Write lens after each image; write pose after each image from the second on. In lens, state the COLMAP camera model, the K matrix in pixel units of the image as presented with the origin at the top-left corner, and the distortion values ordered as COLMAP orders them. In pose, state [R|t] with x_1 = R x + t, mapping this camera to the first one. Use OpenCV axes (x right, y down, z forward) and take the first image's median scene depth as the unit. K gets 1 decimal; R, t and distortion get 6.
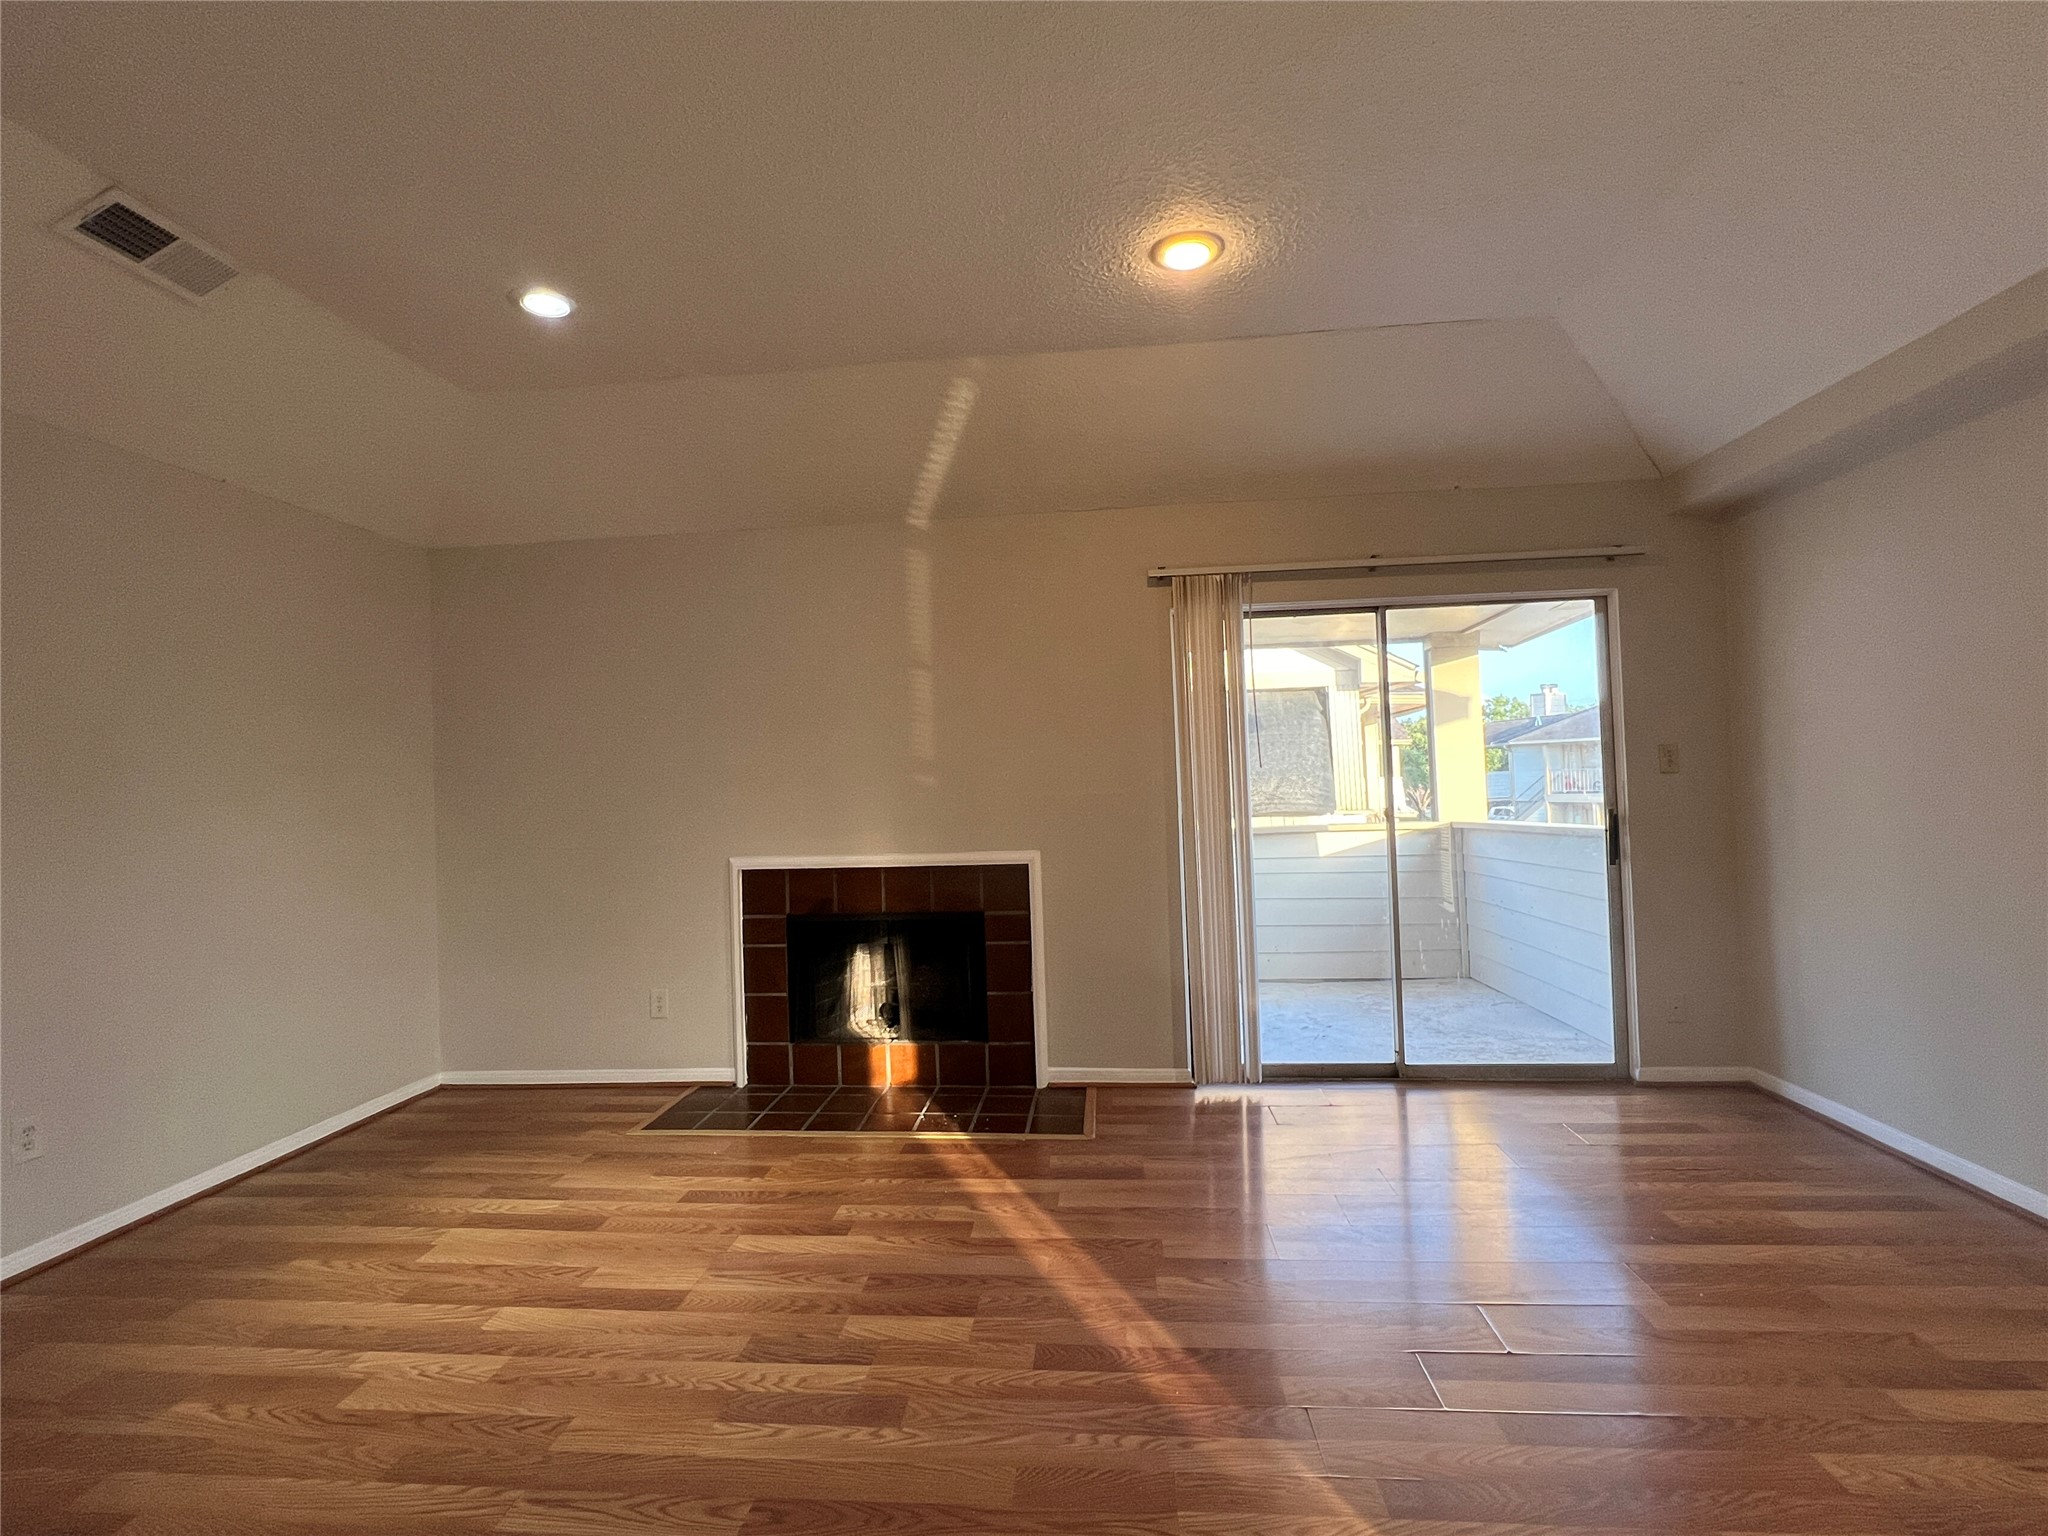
lens RADIAL K [[956.0, 0, 1018.4], [0, 956.0, 768.7], [0, 0, 1]] dist [-0.003965, 0.001862]
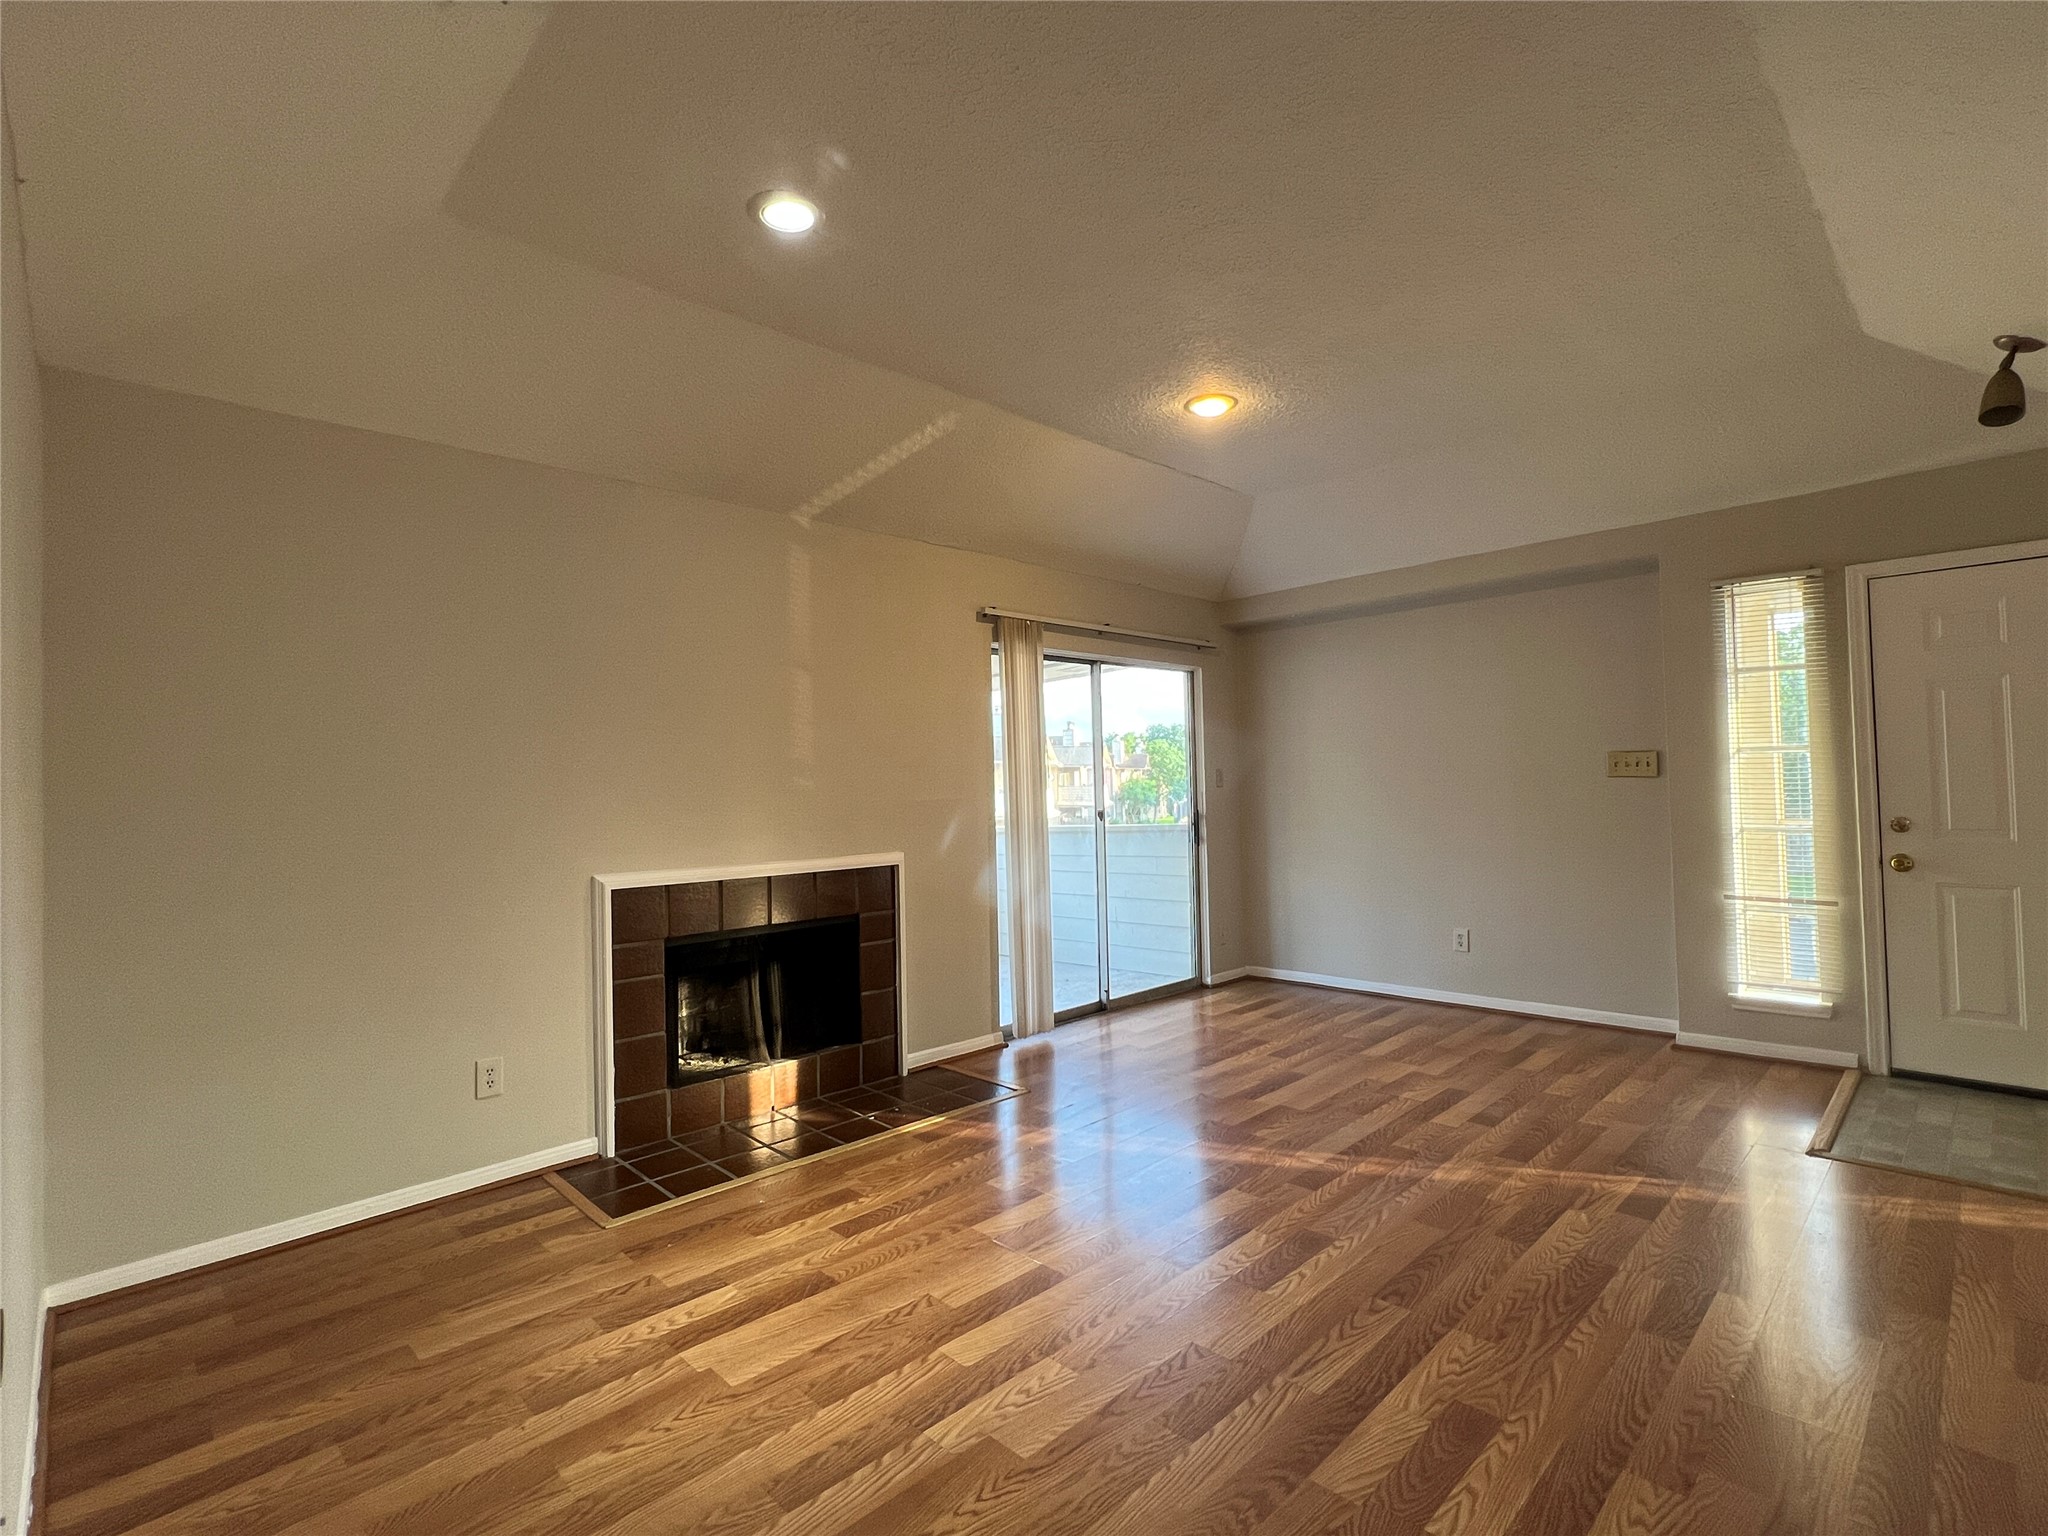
lens RADIAL K [[956.0, 0, 1013.0], [0, 956.0, 766.9], [0, 0, 1]] dist [-0.003965, 0.001862]
pose [[0.656879, 0.030234, 0.753390, -0.738374], [-0.008580, 0.999431, -0.032627, 0.025526], [-0.753947, 0.014968, 0.656764, 0.212792]]
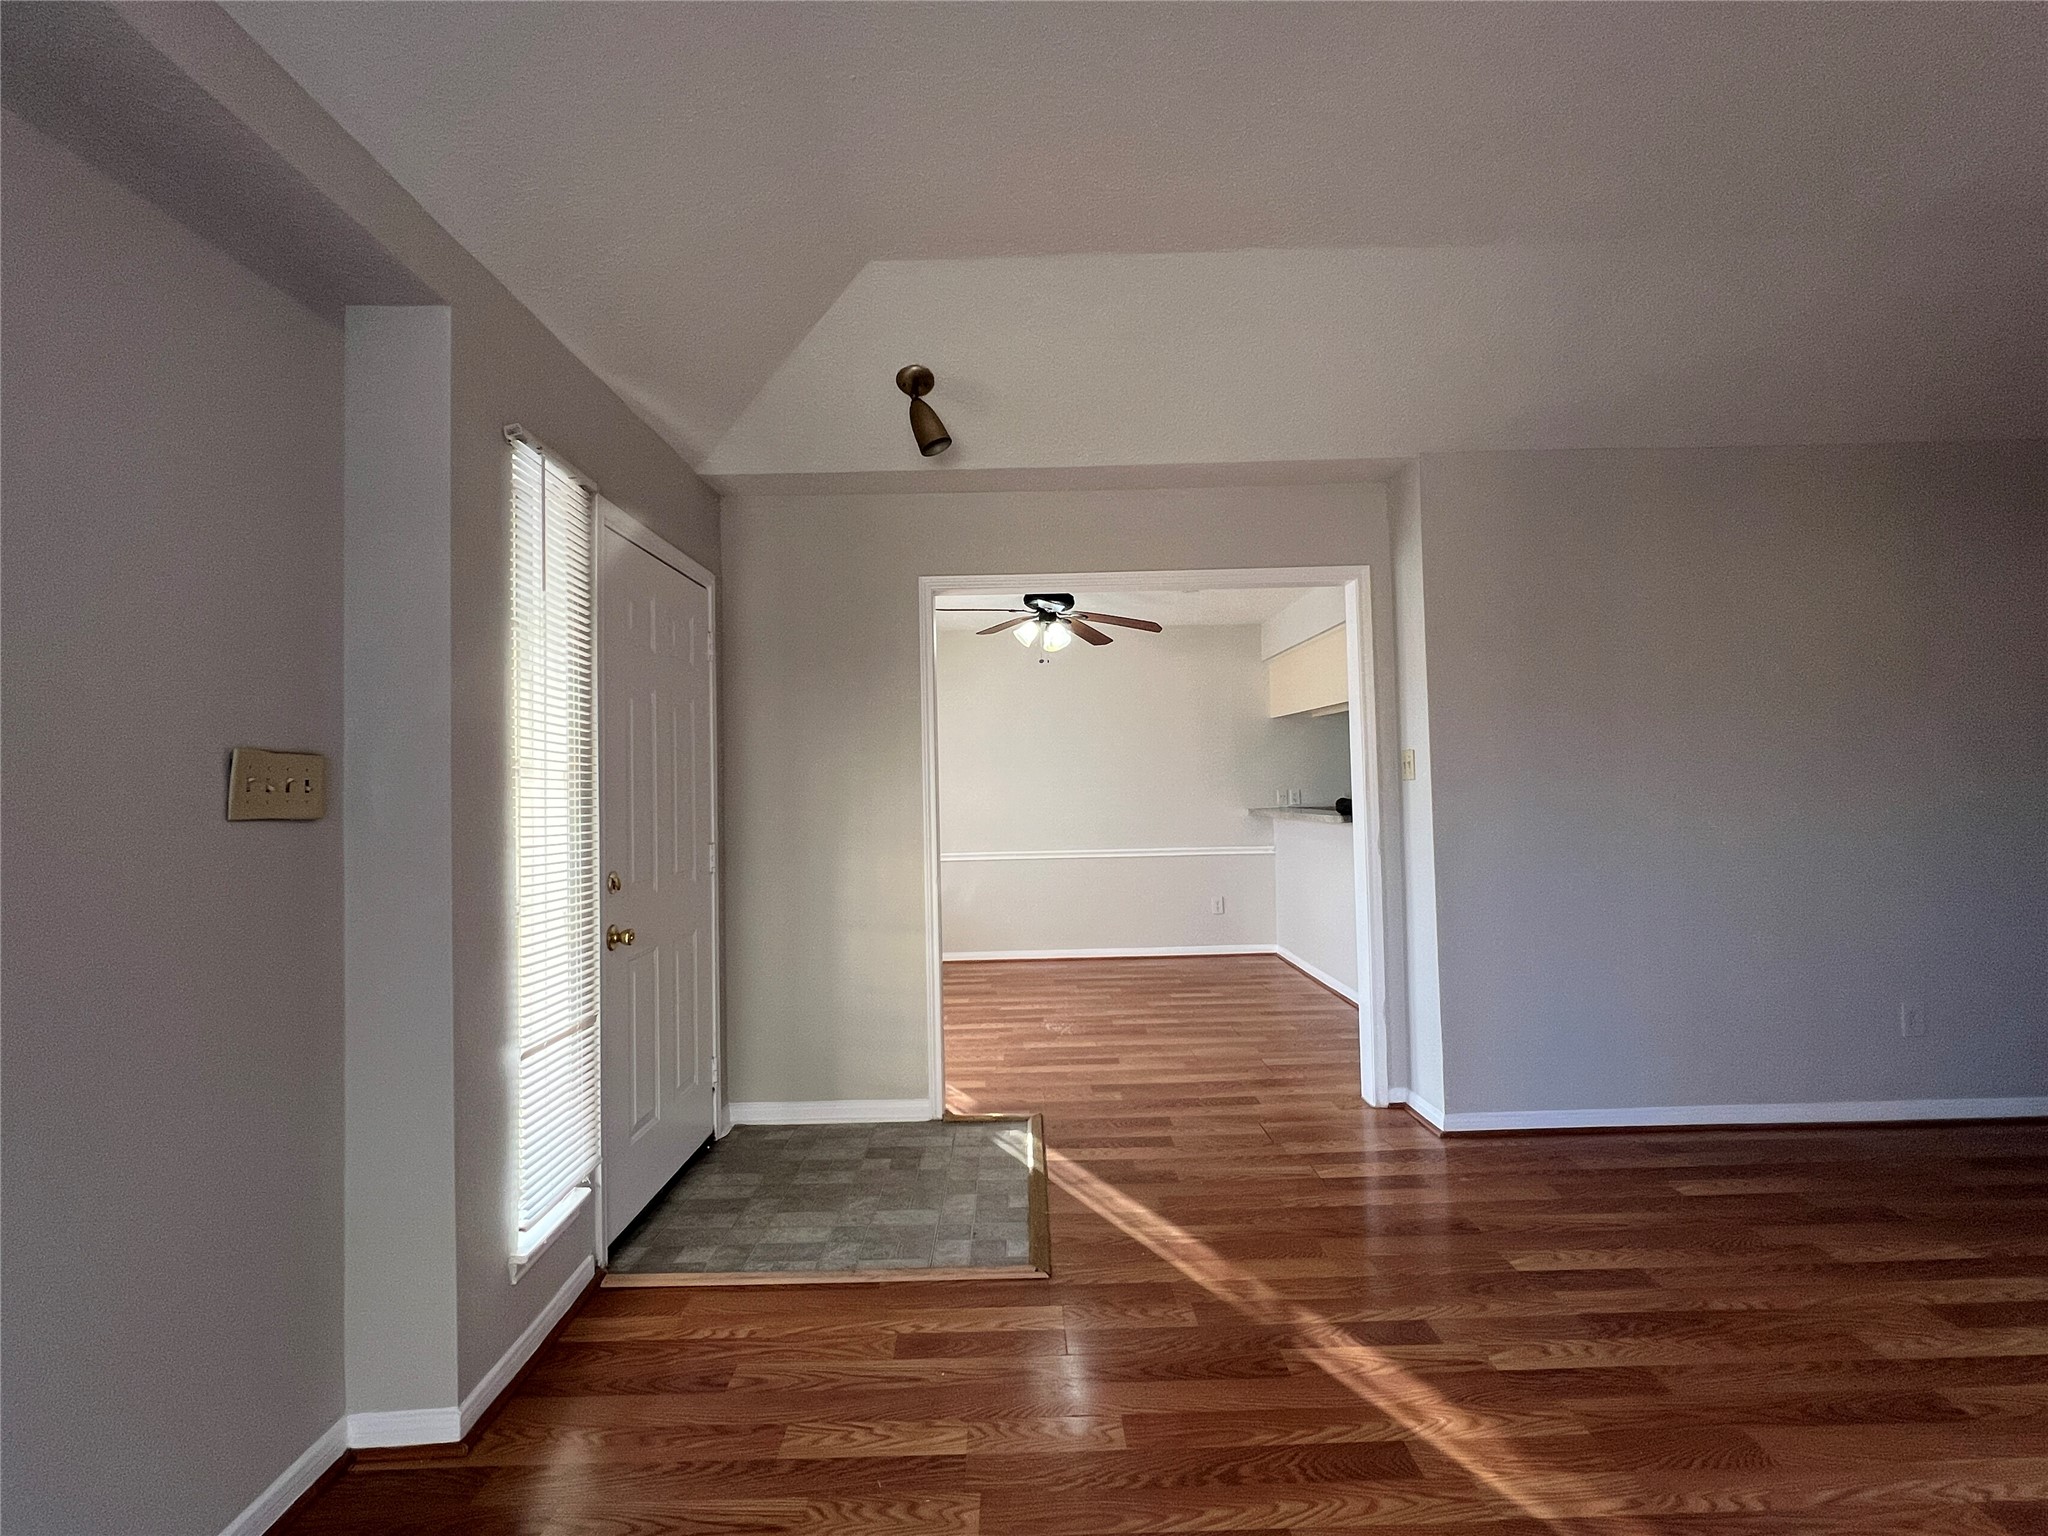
lens RADIAL K [[956.0, 0, 1024.4], [0, 956.0, 769.3], [0, 0, 1]] dist [-0.003965, 0.001862]
pose [[-0.993970, 0.052740, -0.096131, 0.387879], [0.057327, 0.997314, -0.045586, 0.010539], [0.093468, -0.050822, -0.994324, 0.894145]]
